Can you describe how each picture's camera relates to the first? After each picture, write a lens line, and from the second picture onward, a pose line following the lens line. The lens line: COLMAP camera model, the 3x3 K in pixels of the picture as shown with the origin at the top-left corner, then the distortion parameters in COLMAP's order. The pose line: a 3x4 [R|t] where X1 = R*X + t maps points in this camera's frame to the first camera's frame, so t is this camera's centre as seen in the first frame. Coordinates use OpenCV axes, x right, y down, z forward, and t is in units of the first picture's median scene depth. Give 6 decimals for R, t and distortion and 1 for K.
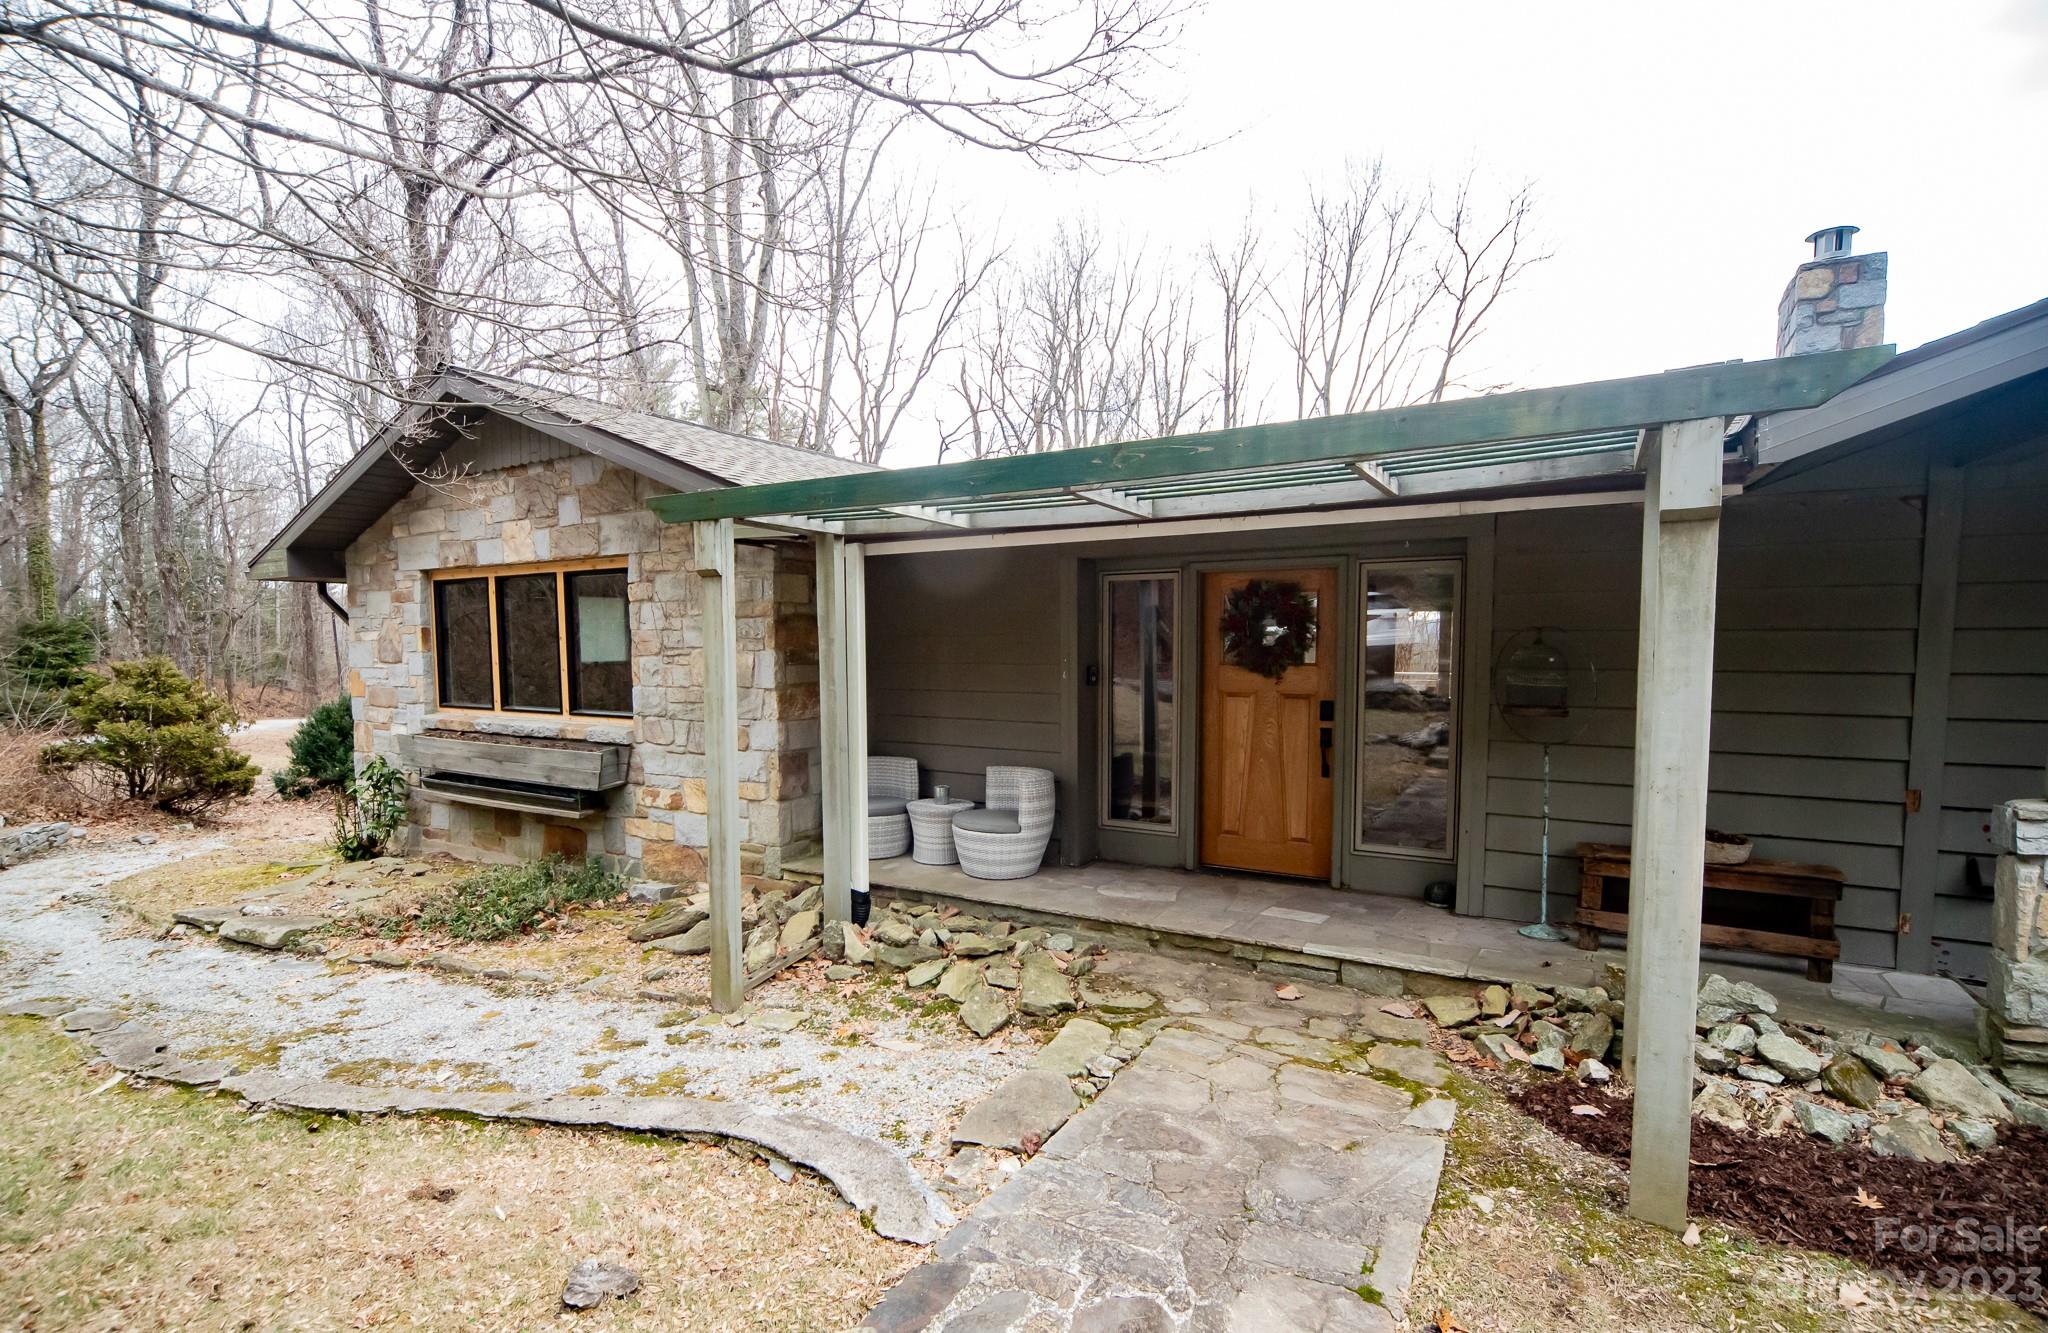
lens RADIAL K [[957.6, 0, 998.3], [0, 957.6, 710.1], [0, 0, 1]] dist [-0.013094, 0.000569]
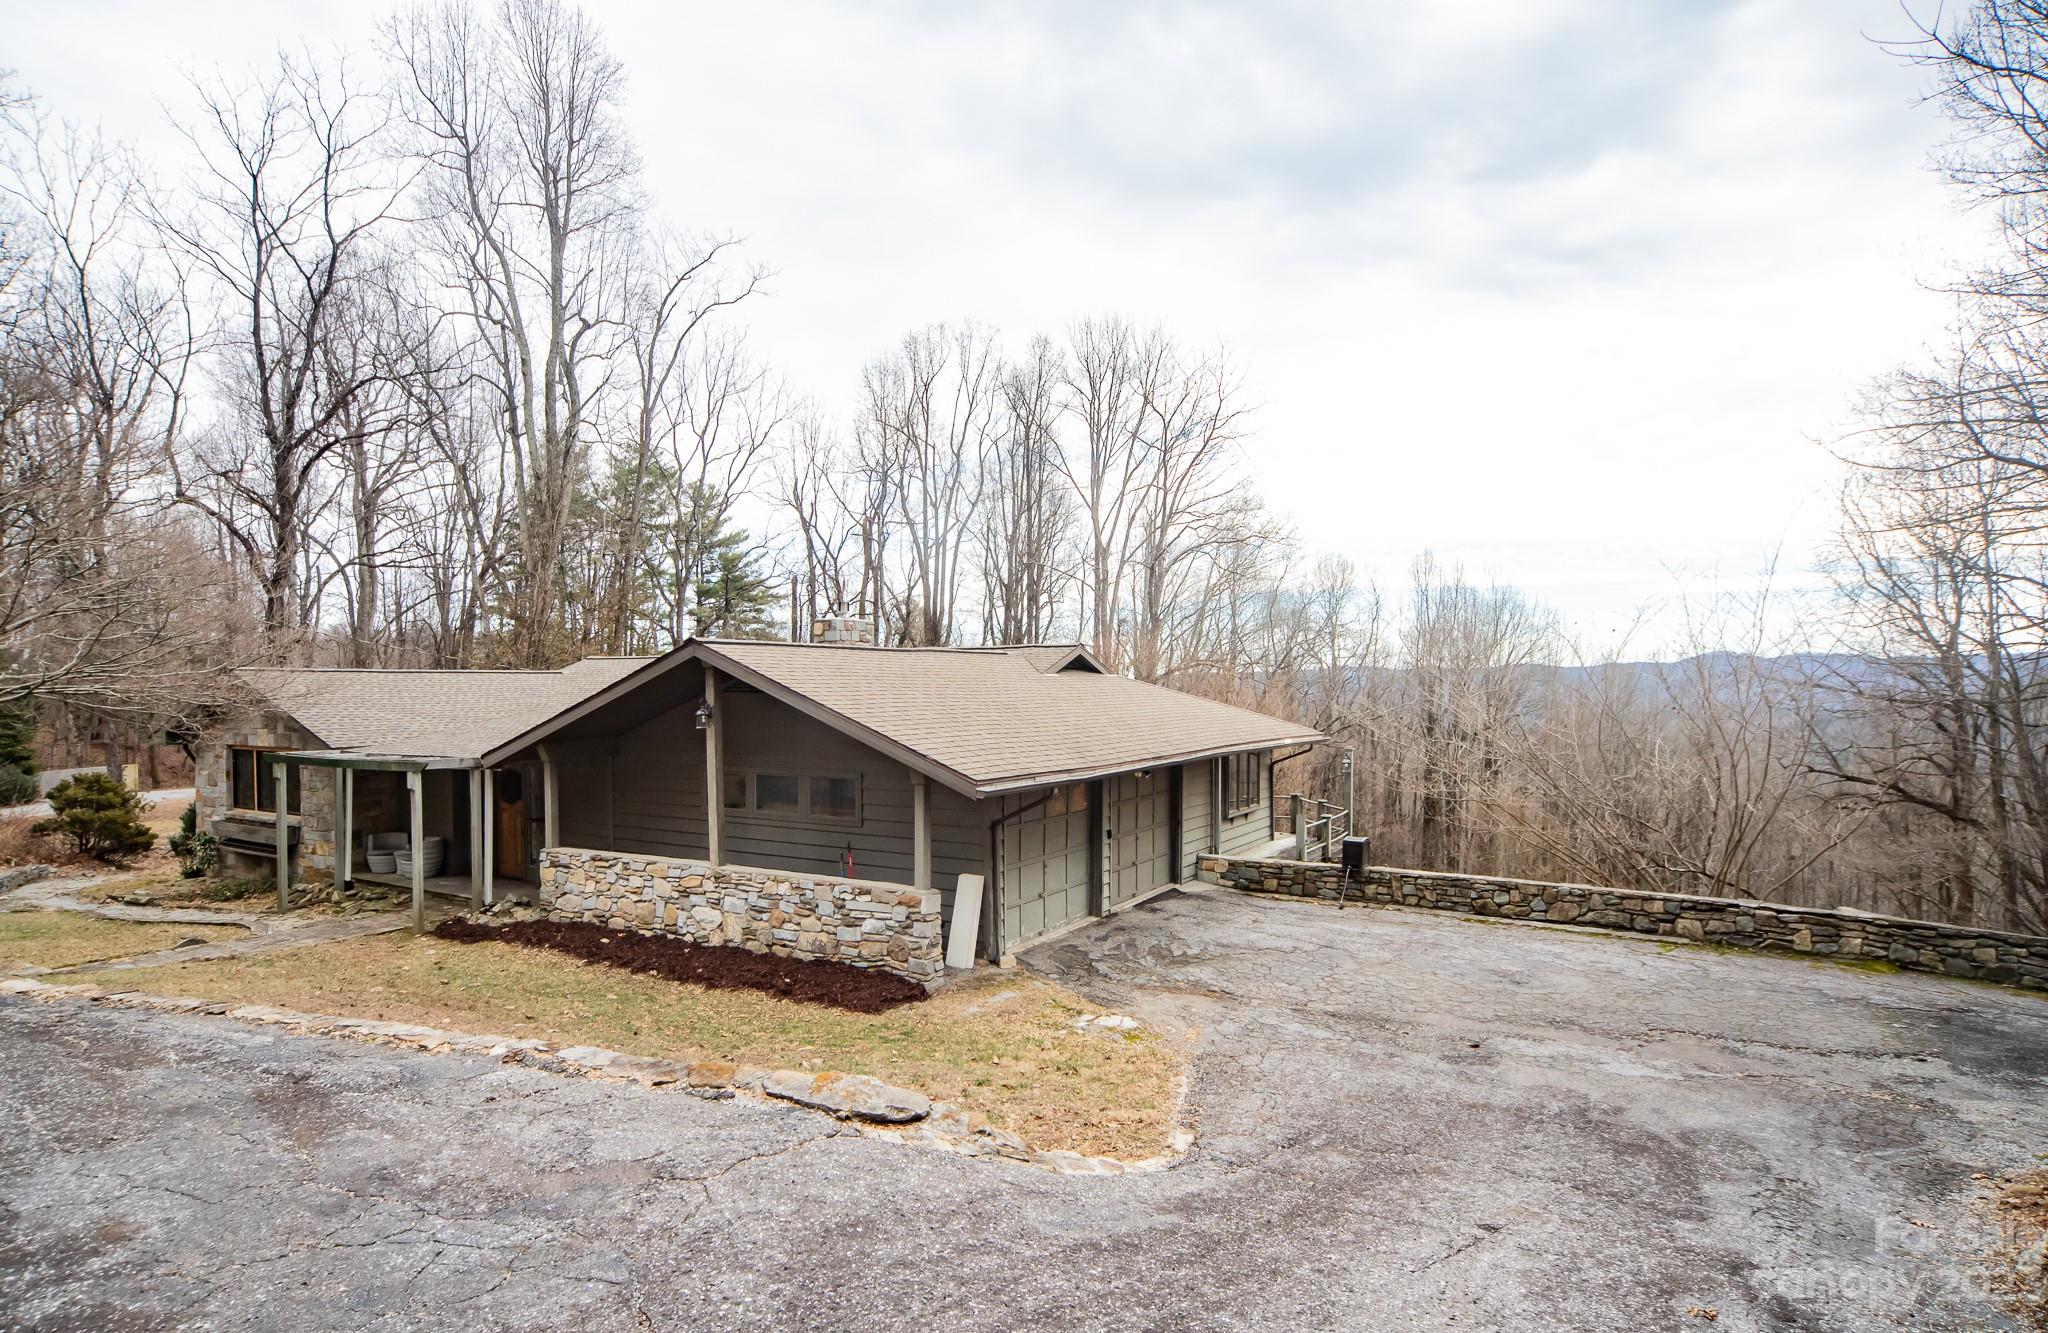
lens RADIAL K [[1070.2, 0, 1004.8], [0, 1070.2, 707.3], [0, 0, 1]] dist [-0.004042, 0.000296]
pose [[0.999937, 0.000712, -0.011239, 1.627421], [-0.001322, 0.998517, -0.054420, -0.138270], [0.011184, 0.054431, 0.998455, -1.926426]]
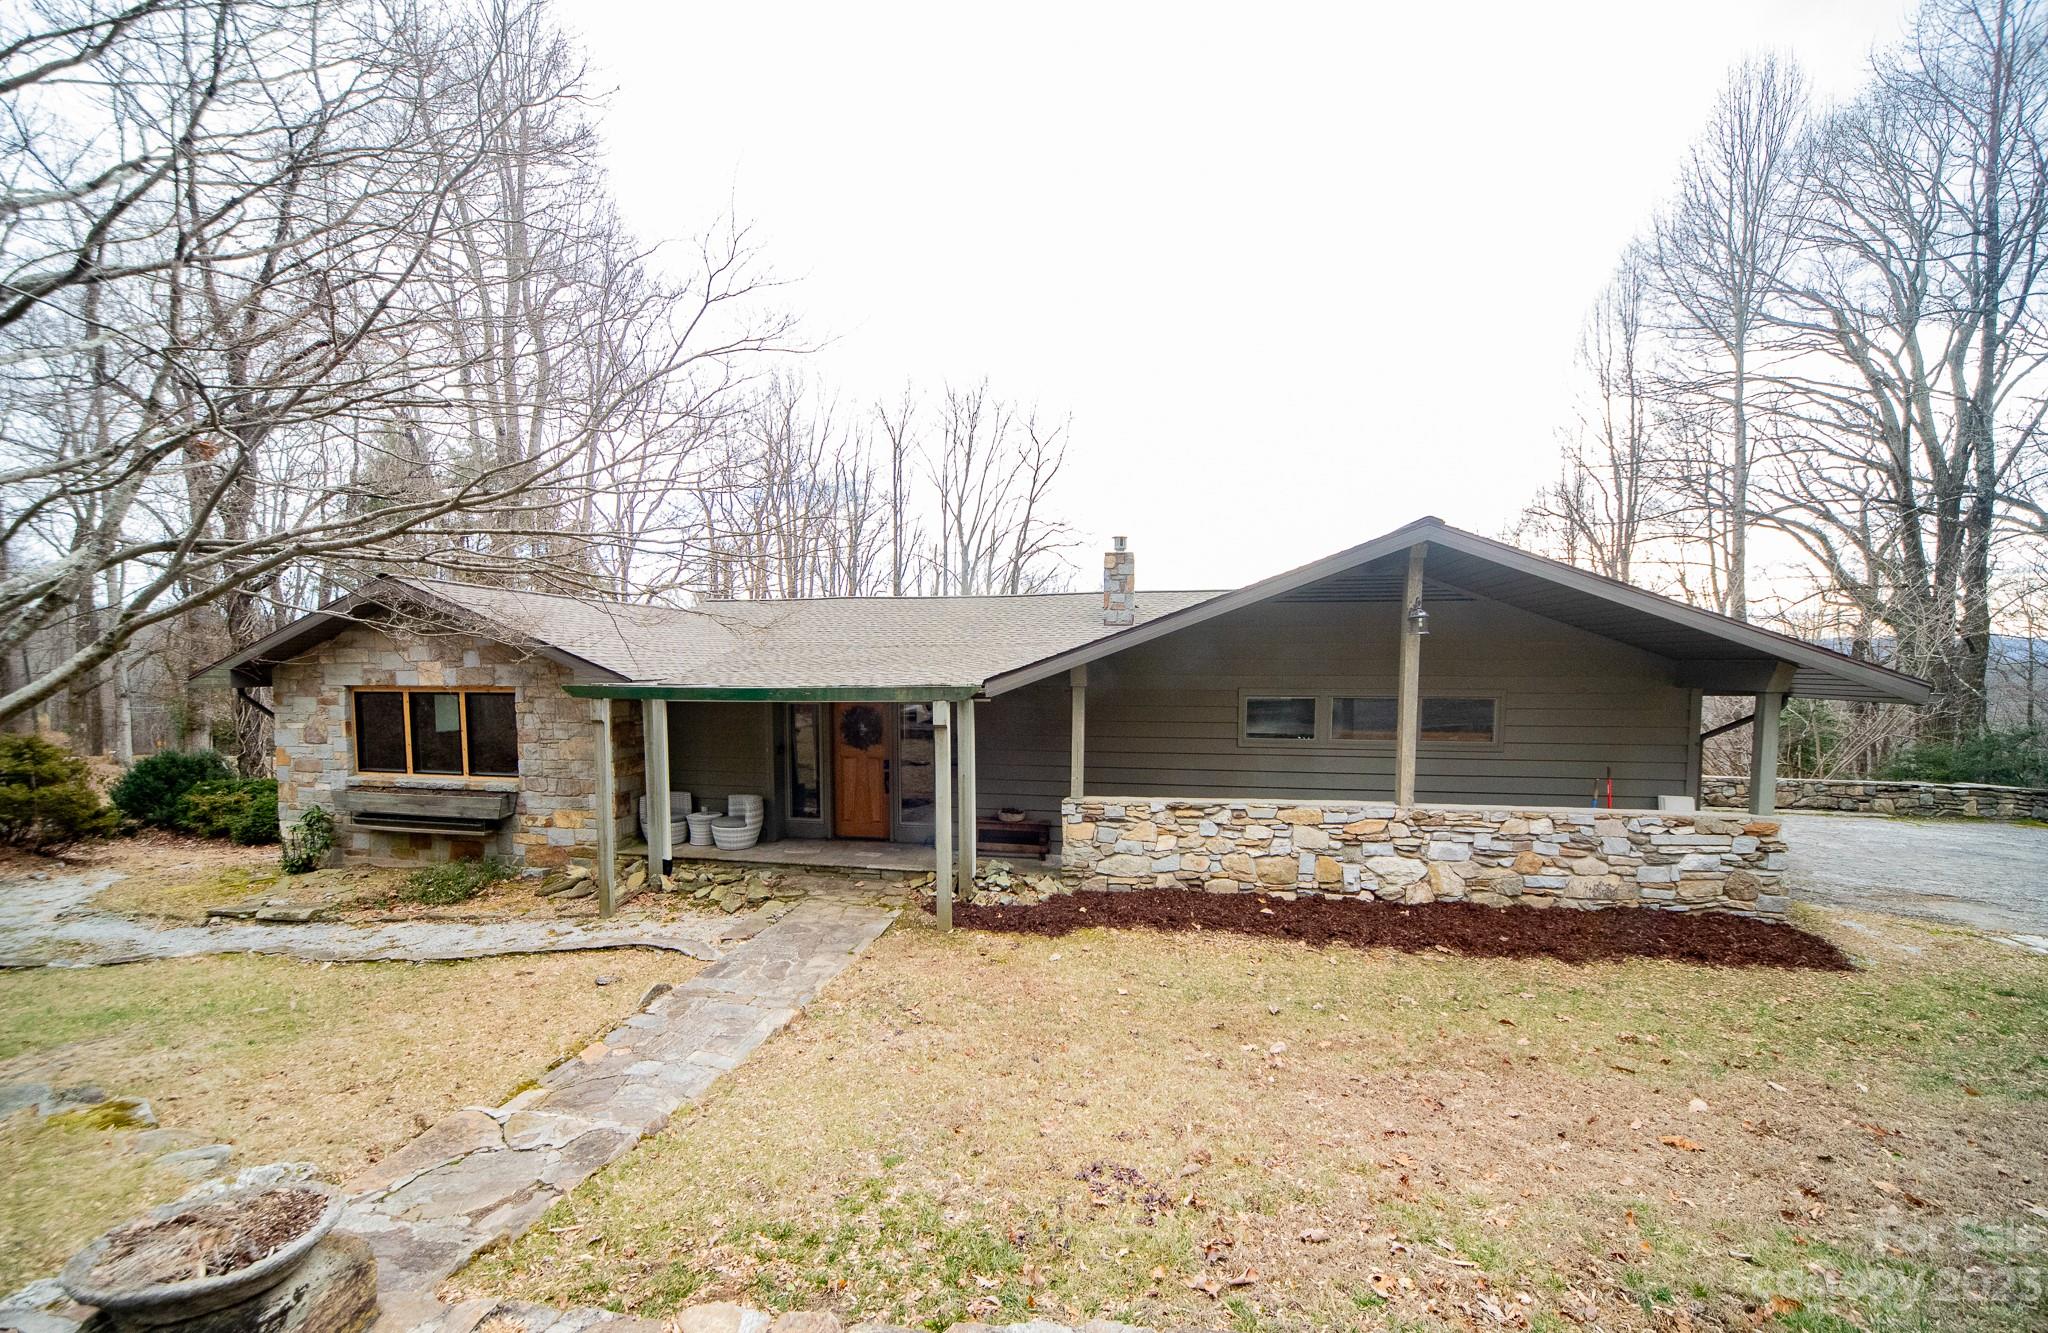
lens RADIAL K [[740.6, 0, 998.1], [0, 740.6, 711.1], [0, 0, 1]] dist [-0.014361, 0.000493]
pose [[0.939923, -0.016694, 0.340979, -0.006082], [0.021374, 0.999722, -0.009973, -0.094167], [-0.340718, 0.016662, 0.940018, -0.689501]]
